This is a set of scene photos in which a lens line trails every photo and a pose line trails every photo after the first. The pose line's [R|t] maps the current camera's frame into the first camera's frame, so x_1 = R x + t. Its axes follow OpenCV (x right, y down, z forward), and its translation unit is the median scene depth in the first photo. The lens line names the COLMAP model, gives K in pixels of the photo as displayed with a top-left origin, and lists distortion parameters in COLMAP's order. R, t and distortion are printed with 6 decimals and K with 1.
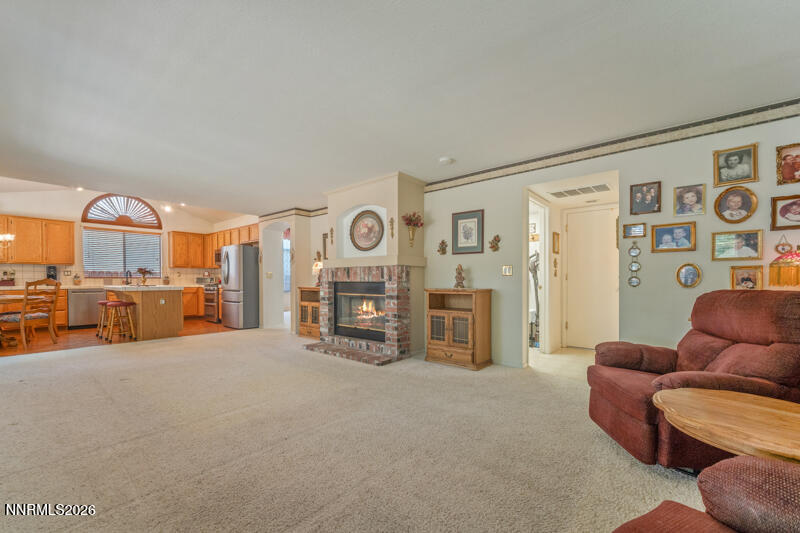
lens RADIAL K [[320.1, 0, 385.8], [0, 320.1, 282.6], [0, 0, 1]] dist [-0.012754, -0.000099]
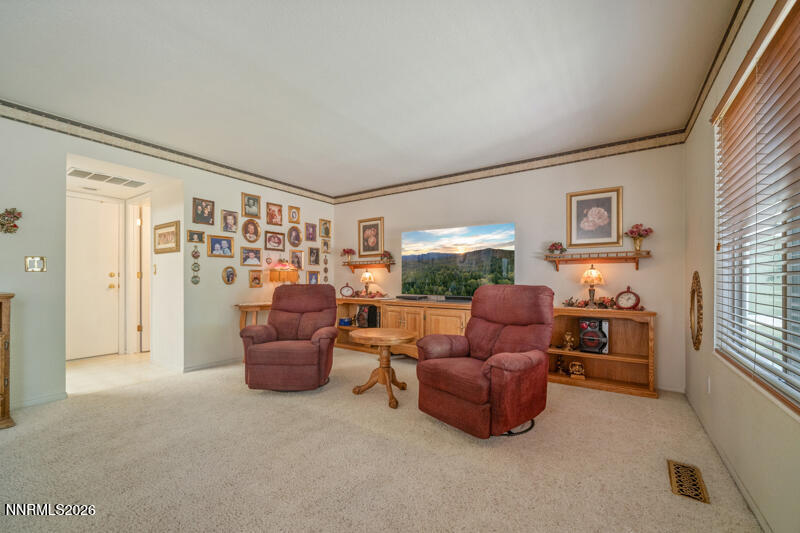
lens RADIAL K [[320.1, 0, 394.4], [0, 320.1, 274.0], [0, 0, 1]] dist [-0.012754, -0.000099]
pose [[-0.101031, 0.017728, 0.994725, -0.511892], [0.006044, 0.999834, -0.017205, -0.000382], [-0.994865, 0.004274, -0.101121, 0.429457]]
